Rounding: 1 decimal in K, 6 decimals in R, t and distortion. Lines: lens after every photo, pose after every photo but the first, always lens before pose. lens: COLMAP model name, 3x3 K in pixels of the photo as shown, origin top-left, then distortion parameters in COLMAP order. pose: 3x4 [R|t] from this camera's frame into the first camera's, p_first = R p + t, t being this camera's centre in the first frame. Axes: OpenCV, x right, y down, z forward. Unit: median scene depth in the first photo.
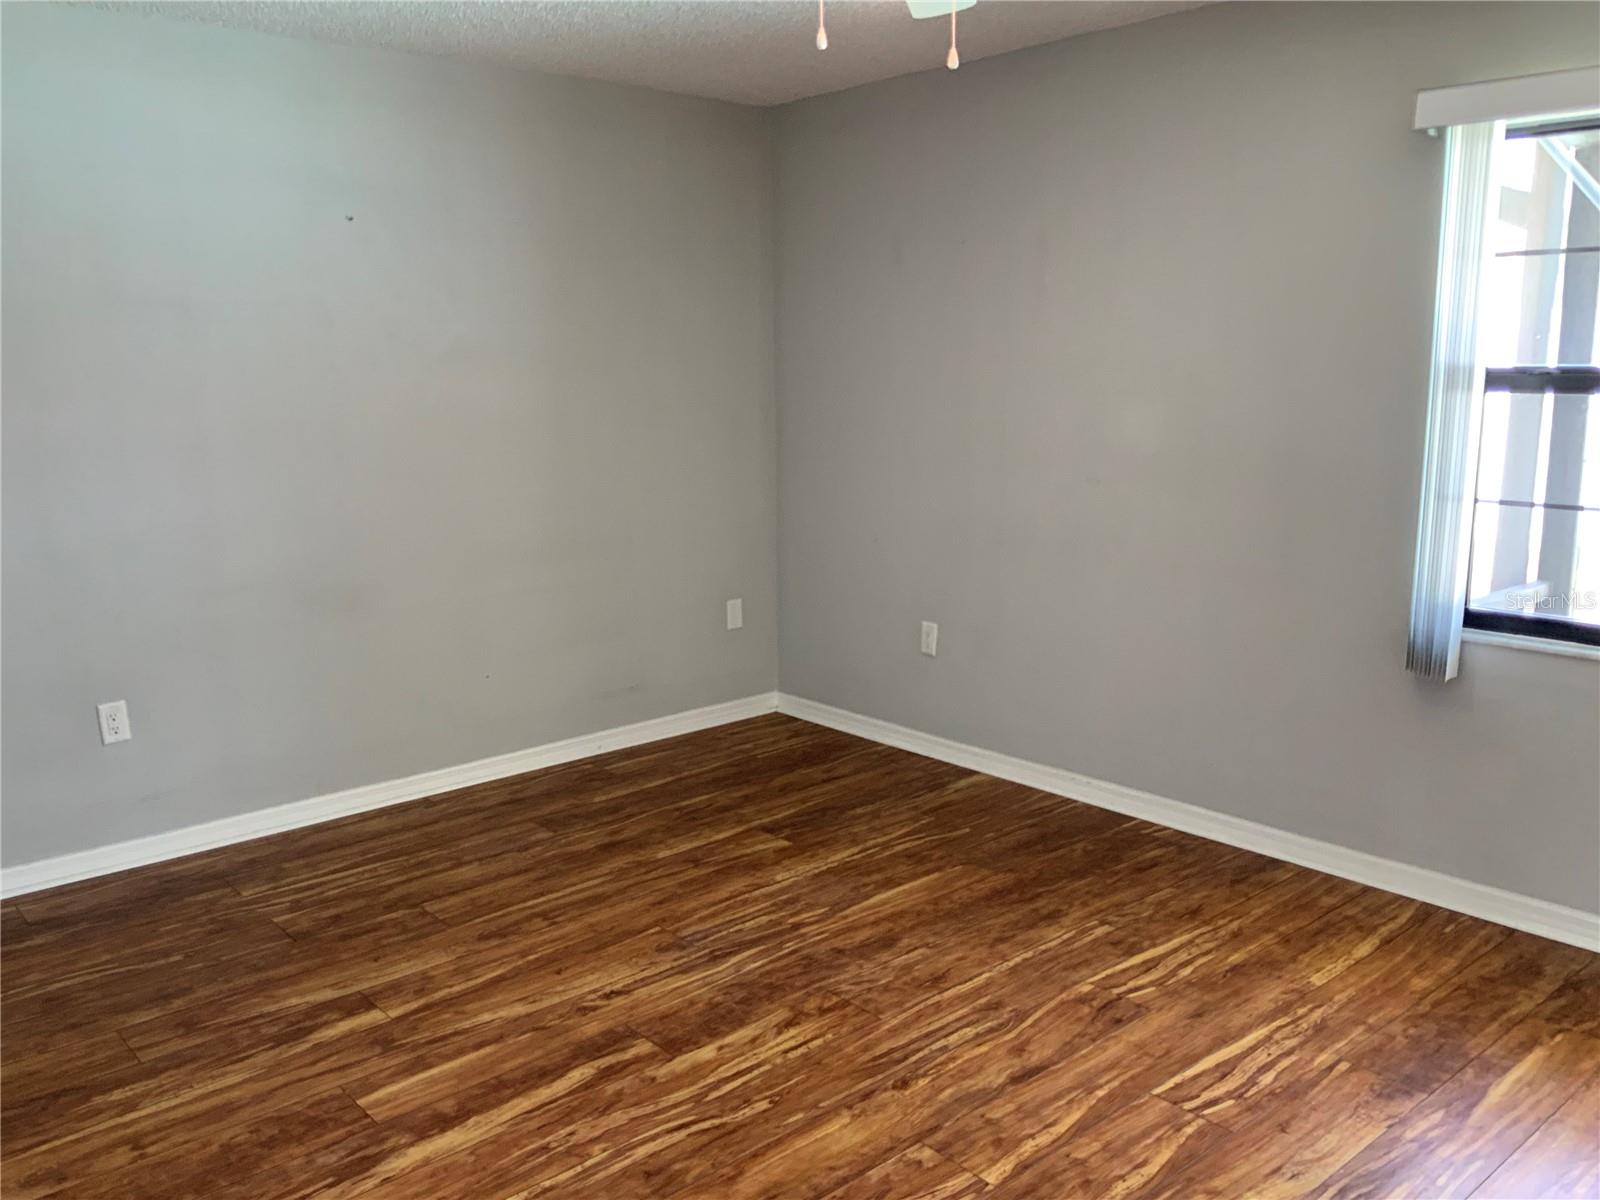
lens RADIAL K [[1314.0, 0, 811.4], [0, 1314.0, 592.2], [0, 0, 1]] dist [0.071964, -0.125220]
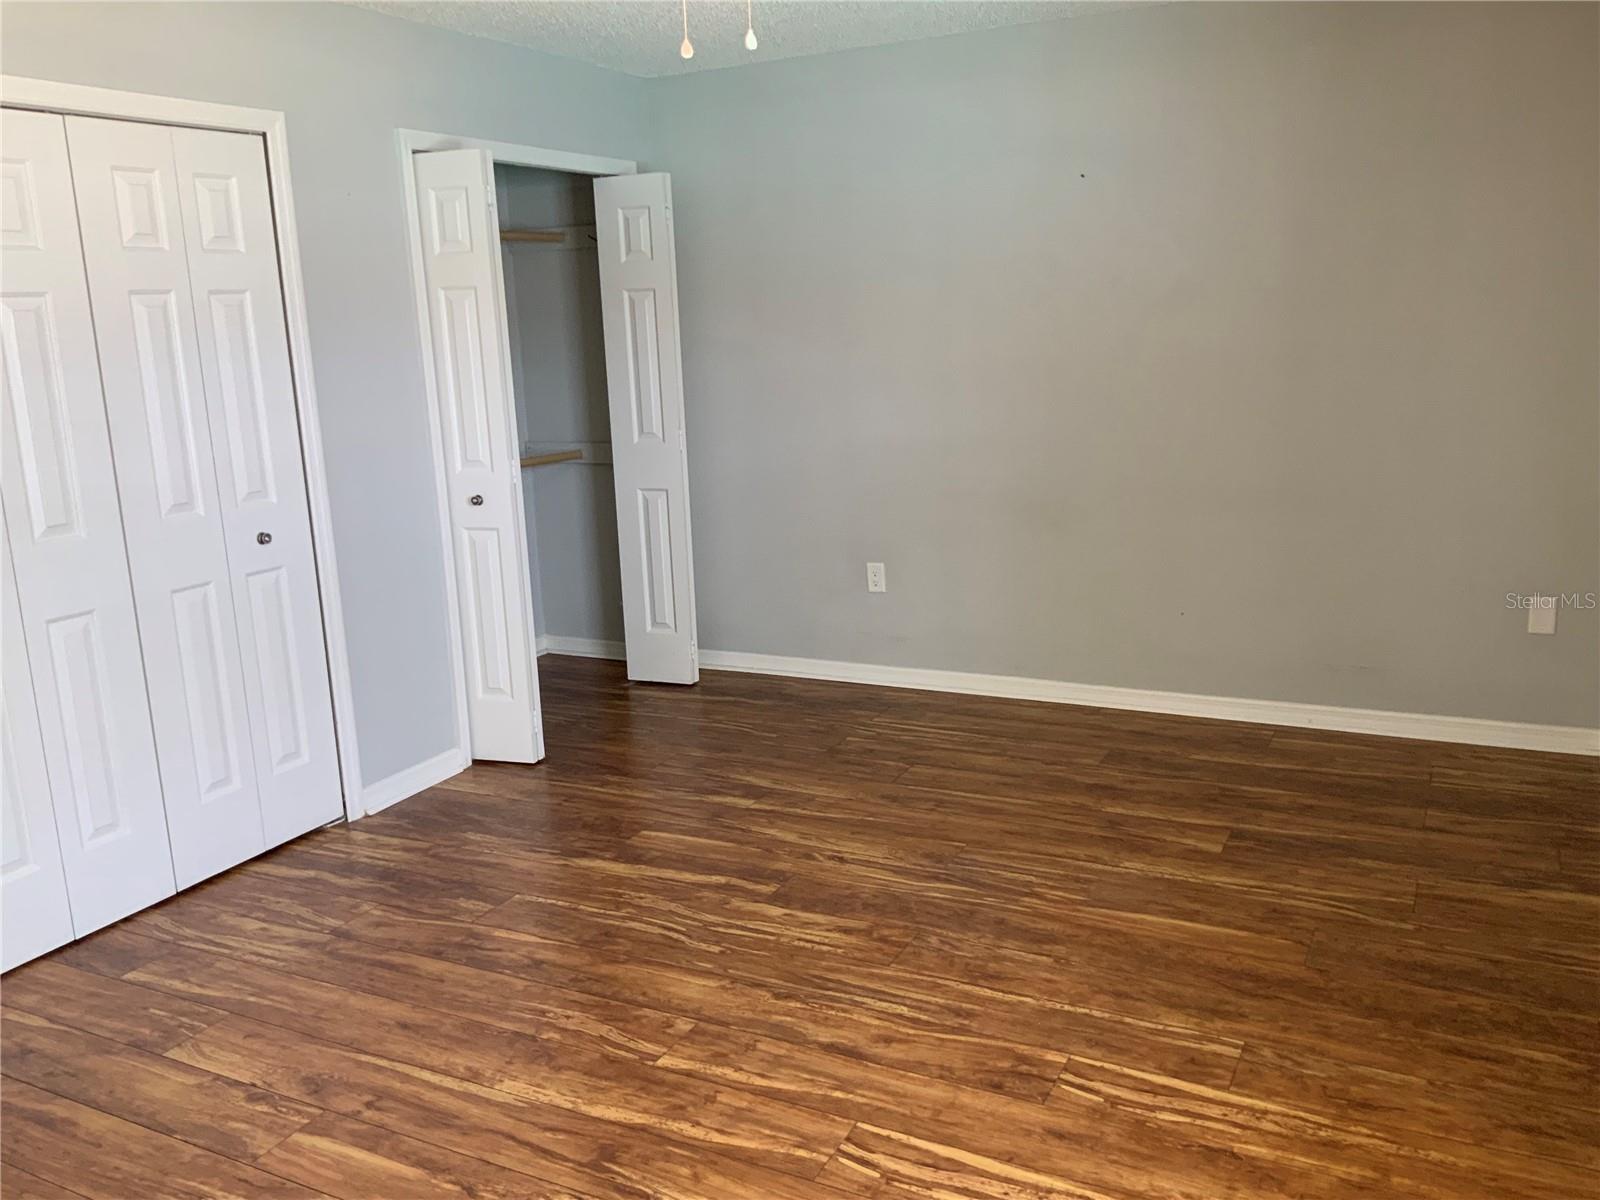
lens RADIAL K [[1314.0, 0, 784.0], [0, 1314.0, 587.3], [0, 0, 1]] dist [0.071964, -0.125220]
pose [[0.370681, 0.186531, -0.909836, 0.861024], [-0.134090, 0.980109, 0.146308, -0.098922], [0.919030, 0.067767, 0.388320, 0.486854]]
